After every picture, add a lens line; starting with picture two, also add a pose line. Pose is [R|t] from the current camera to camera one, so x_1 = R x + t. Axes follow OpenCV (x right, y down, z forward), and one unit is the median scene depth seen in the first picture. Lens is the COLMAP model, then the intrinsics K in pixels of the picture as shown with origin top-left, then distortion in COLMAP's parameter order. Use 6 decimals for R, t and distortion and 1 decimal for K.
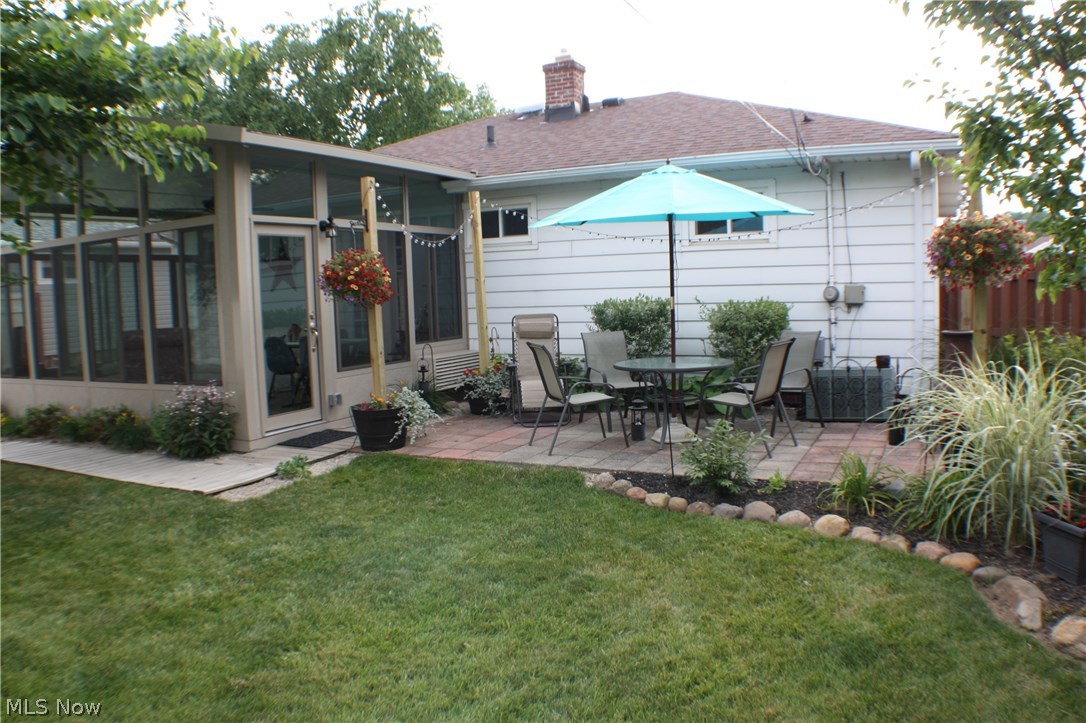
lens RADIAL K [[868.4, 0, 543.0], [0, 868.4, 361.5], [0, 0, 1]] dist [-0.157466, 0.021358]
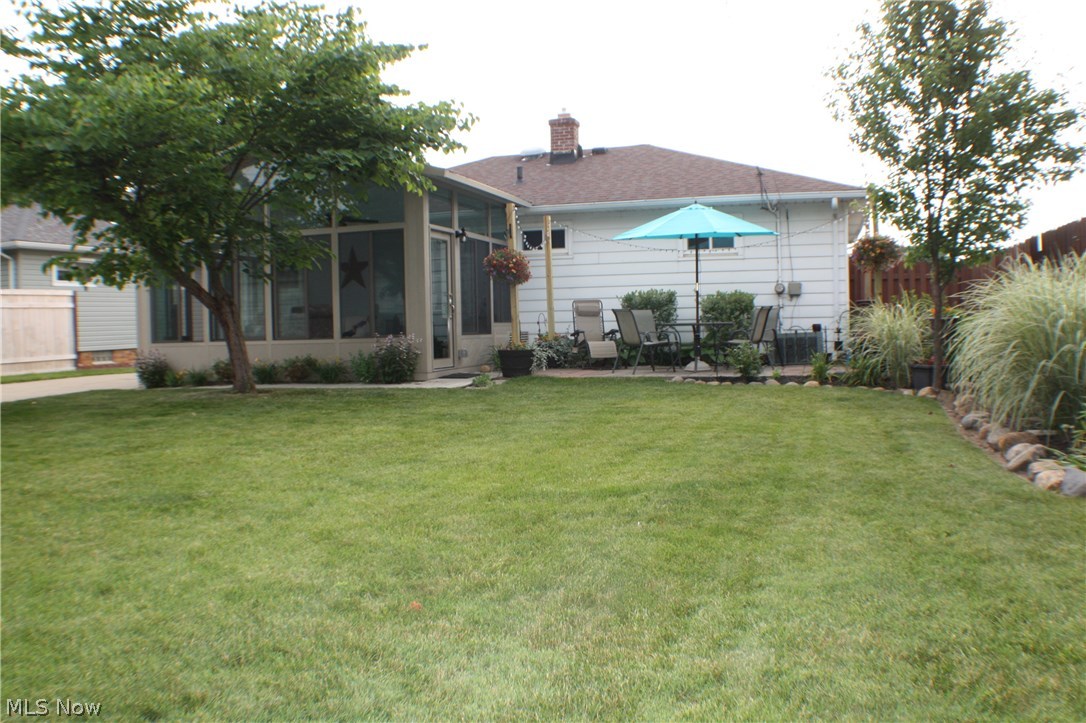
lens RADIAL K [[973.3, 0, 543.0], [0, 973.3, 361.5], [0, 0, 1]] dist [-0.162702, -0.007020]
pose [[0.986640, 0.005044, 0.162835, -0.368279], [0.003036, 0.998778, -0.049333, 0.137741], [-0.162885, 0.049168, 0.985419, -0.640000]]
